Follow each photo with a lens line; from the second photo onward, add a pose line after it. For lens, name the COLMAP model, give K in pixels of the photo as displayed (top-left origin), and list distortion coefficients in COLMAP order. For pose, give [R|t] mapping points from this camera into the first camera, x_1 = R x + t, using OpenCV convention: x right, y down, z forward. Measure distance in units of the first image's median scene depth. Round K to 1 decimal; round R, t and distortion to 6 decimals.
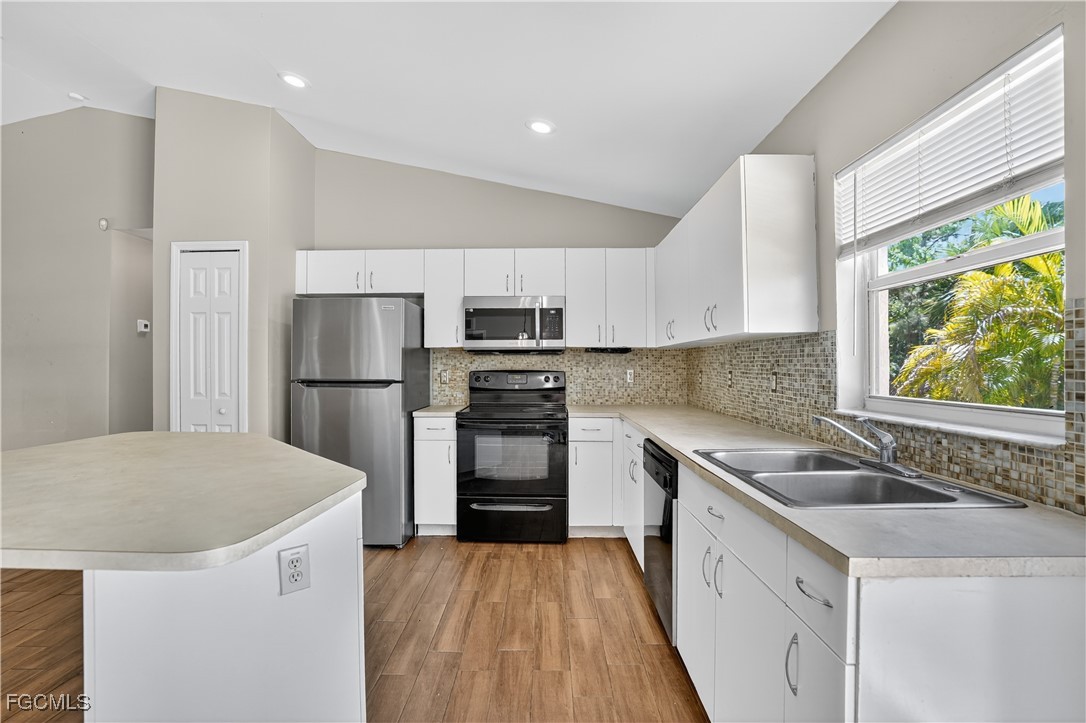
lens RADIAL K [[515.6, 0, 543.0], [0, 515.6, 361.5], [0, 0, 1]] dist [-0.046413, 0.022167]
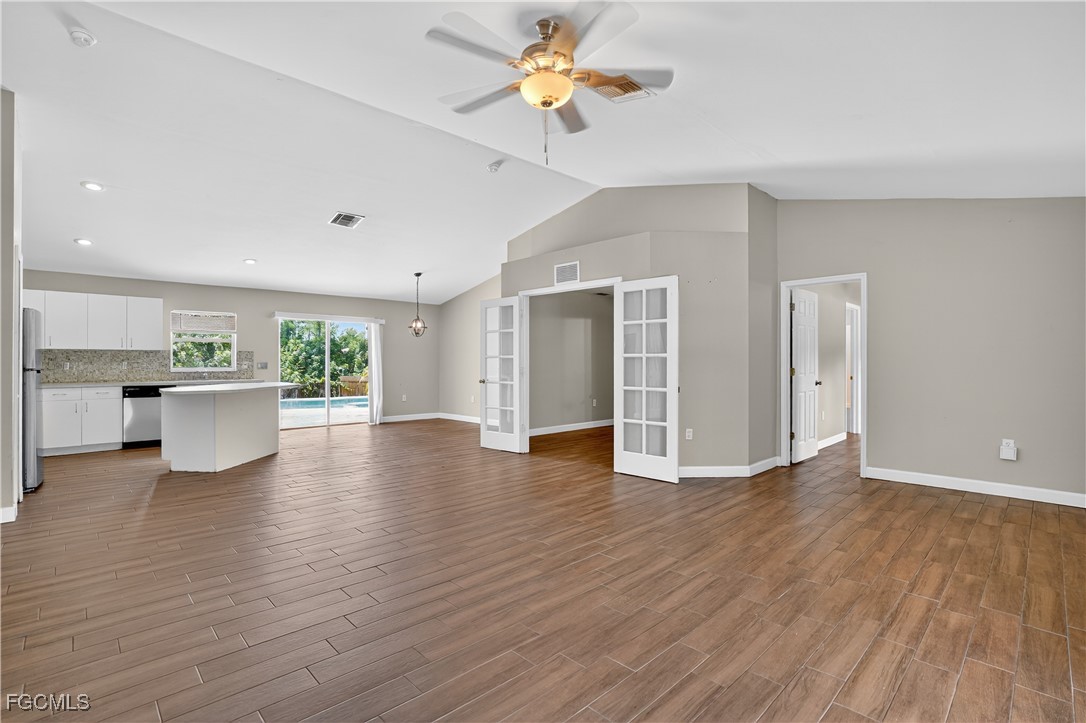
lens RADIAL K [[504.9, 0, 539.3], [0, 504.9, 360.6], [0, 0, 1]] dist [-0.065891, 0.027856]
pose [[-0.699345, 0.002473, 0.714780, -2.306420], [-0.004641, 0.999957, -0.008000, 0.017715], [-0.714769, -0.008912, -0.699304, 0.915517]]
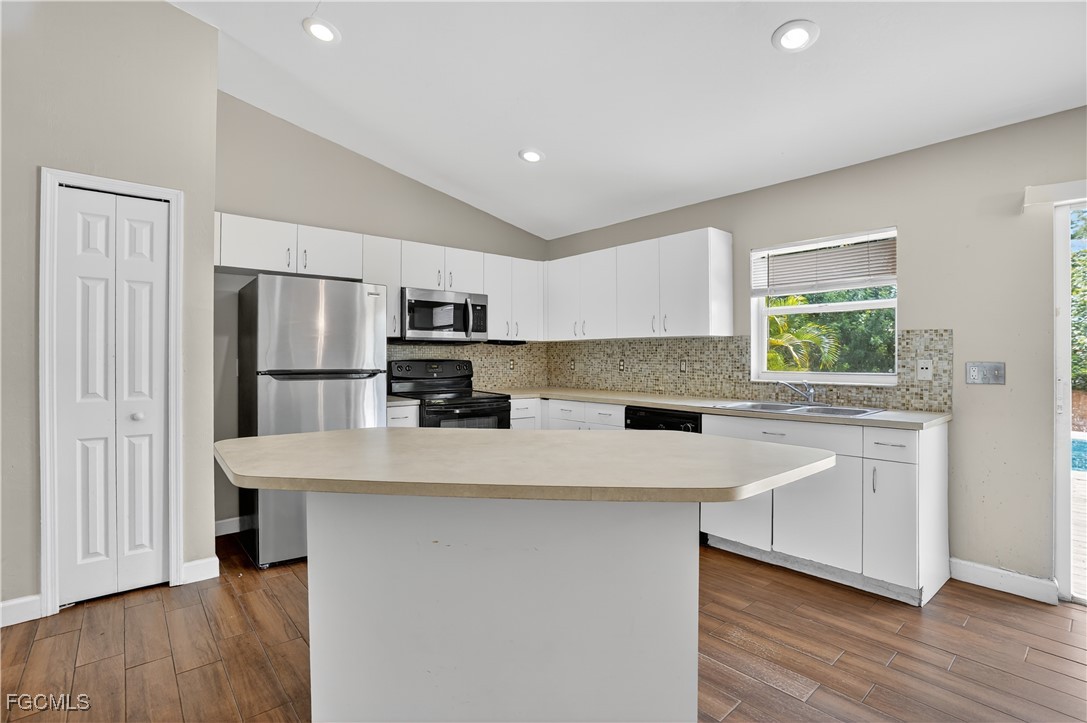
lens RADIAL K [[502.2, 0, 542.9], [0, 502.2, 357.7], [0, 0, 1]] dist [-0.056922, 0.021051]
pose [[0.757368, -0.000340, 0.652989, -0.646963], [-0.005655, 0.999959, 0.007080, 0.004609], [-0.652964, -0.009055, 0.757335, 0.083210]]
